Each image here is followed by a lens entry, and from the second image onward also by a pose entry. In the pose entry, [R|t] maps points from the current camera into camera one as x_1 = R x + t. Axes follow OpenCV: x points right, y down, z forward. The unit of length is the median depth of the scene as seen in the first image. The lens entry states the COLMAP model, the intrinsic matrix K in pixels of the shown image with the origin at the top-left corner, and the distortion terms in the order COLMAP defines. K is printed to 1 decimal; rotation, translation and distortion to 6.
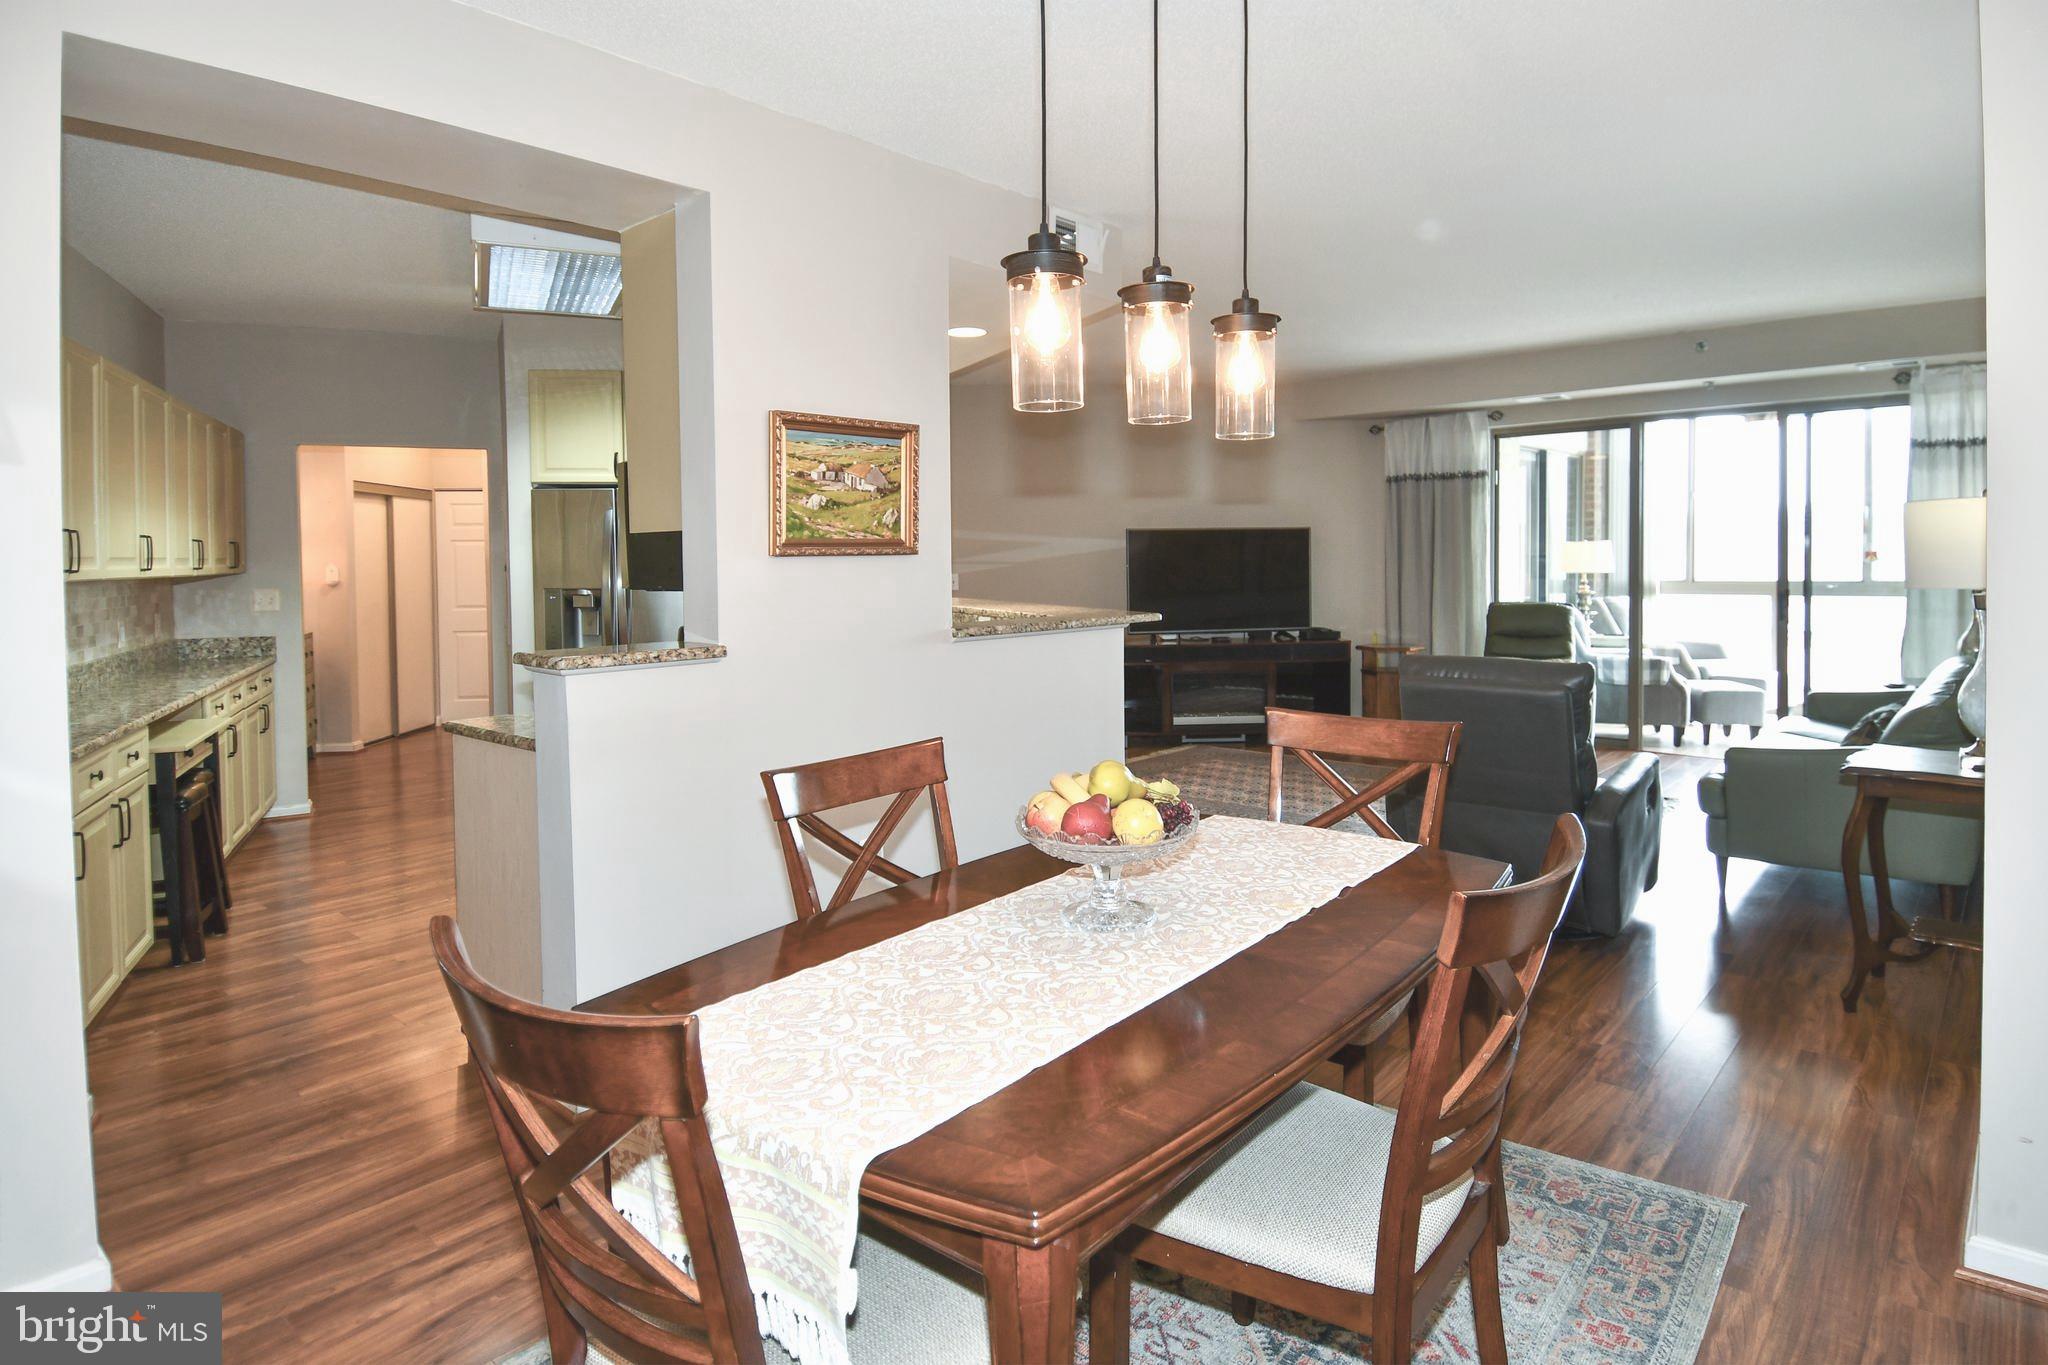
lens RADIAL K [[1010.0, 0, 1104.6], [0, 1010.0, 582.8], [0, 0, 1]] dist [0.044678, -0.034648]
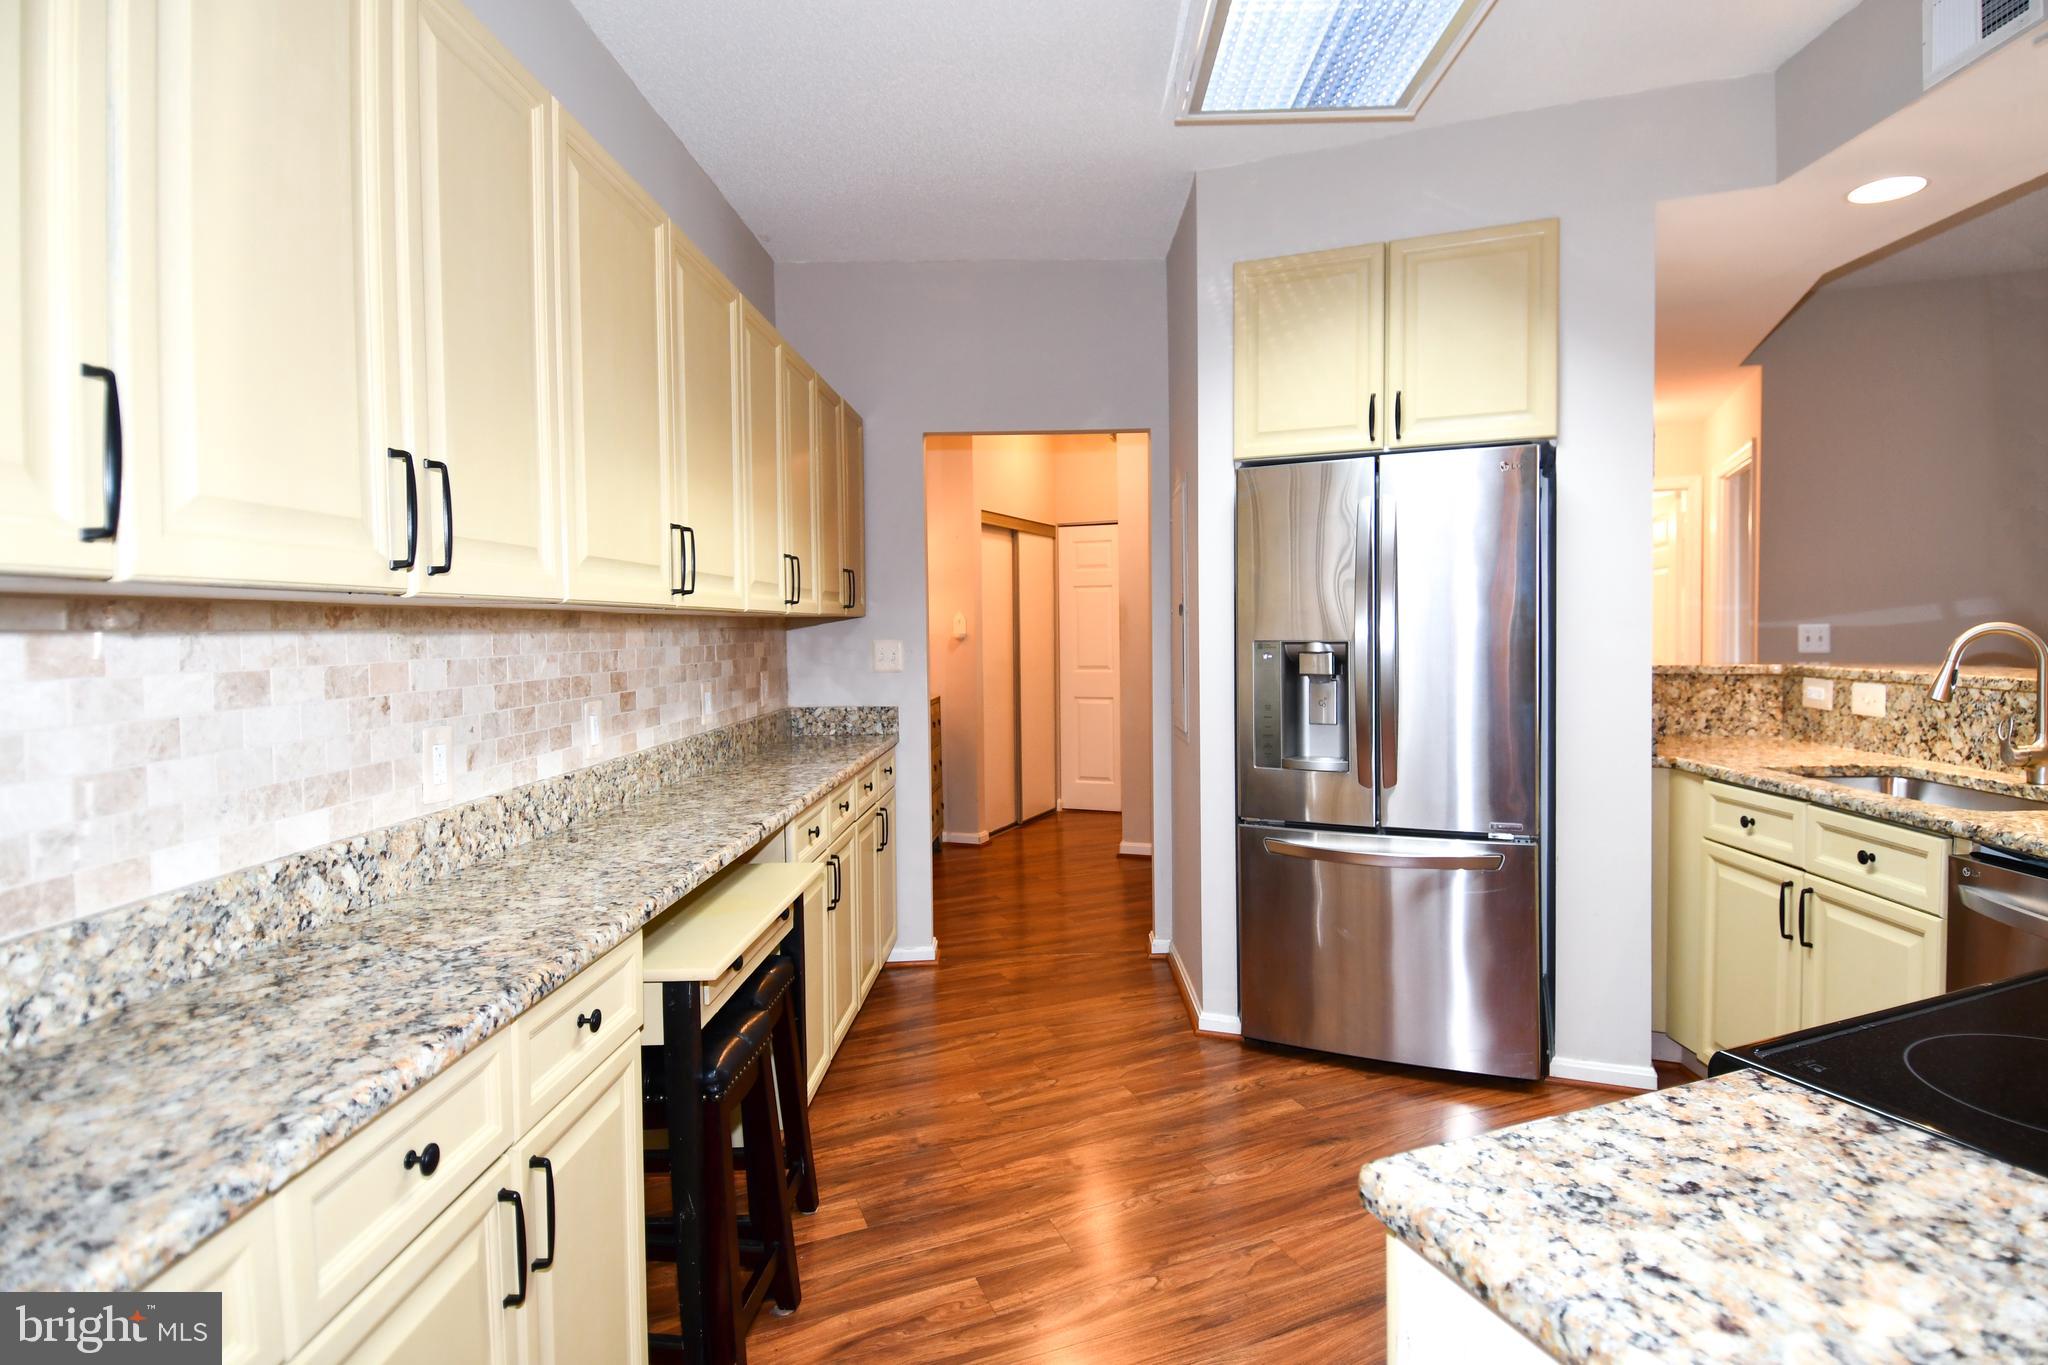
lens RADIAL K [[1108.6, 0, 1023.9], [0, 1108.6, 652.5], [0, 0, 1]] dist [-0.036143, -0.000646]
pose [[0.834175, 0.009840, -0.551412, -0.211941], [-0.006371, 0.999946, 0.008205, 0.005437], [0.551463, -0.003331, 0.834193, 0.275654]]
